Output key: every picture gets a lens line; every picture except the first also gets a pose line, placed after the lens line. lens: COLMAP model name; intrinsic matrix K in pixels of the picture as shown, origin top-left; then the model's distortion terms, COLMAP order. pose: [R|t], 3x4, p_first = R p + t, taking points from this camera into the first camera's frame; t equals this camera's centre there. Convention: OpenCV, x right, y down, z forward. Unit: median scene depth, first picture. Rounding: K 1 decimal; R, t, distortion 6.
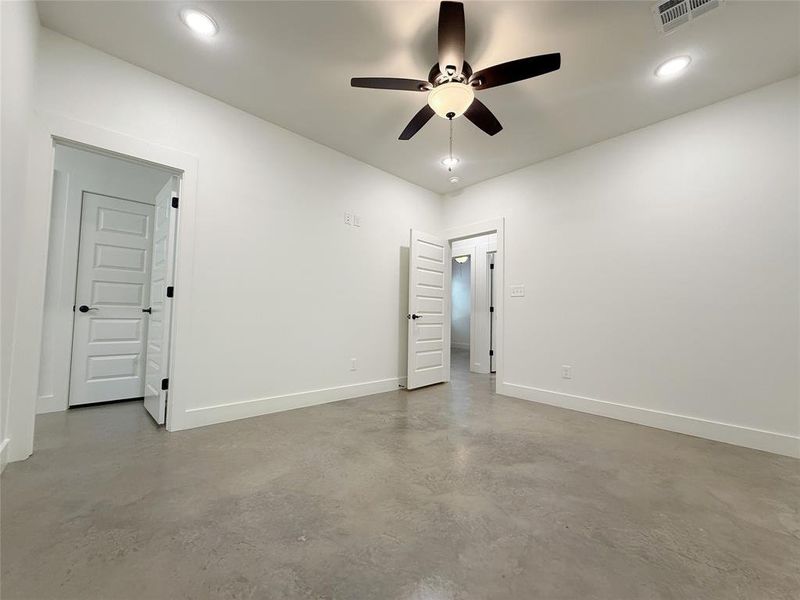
lens RADIAL K [[316.2, 0, 397.8], [0, 316.2, 299.5], [0, 0, 1]] dist [-0.002570, -0.000408]
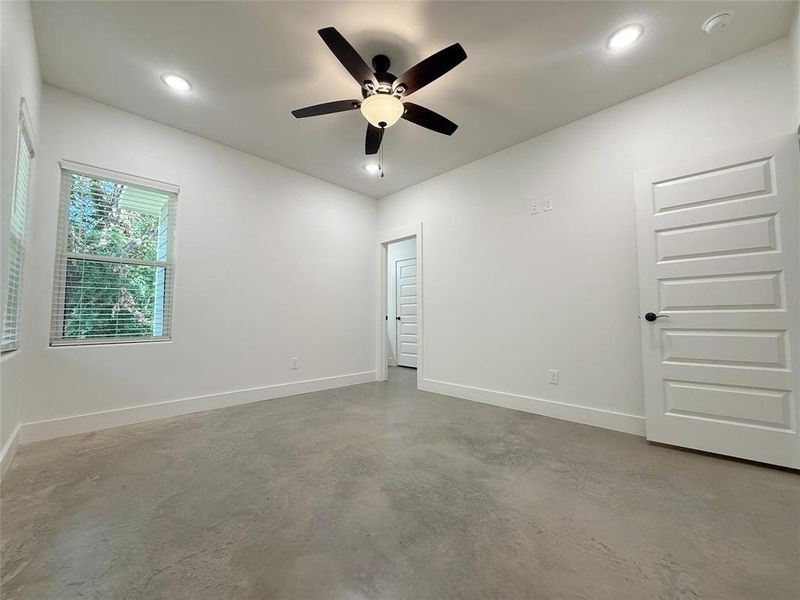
lens RADIAL K [[316.2, 0, 397.8], [0, 316.2, 299.5], [0, 0, 1]] dist [-0.002570, -0.000408]
pose [[0.044539, -0.087408, -0.995176, 1.041137], [0.054059, 0.994916, -0.084965, 0.079550], [0.997544, -0.050014, 0.049038, 0.861378]]
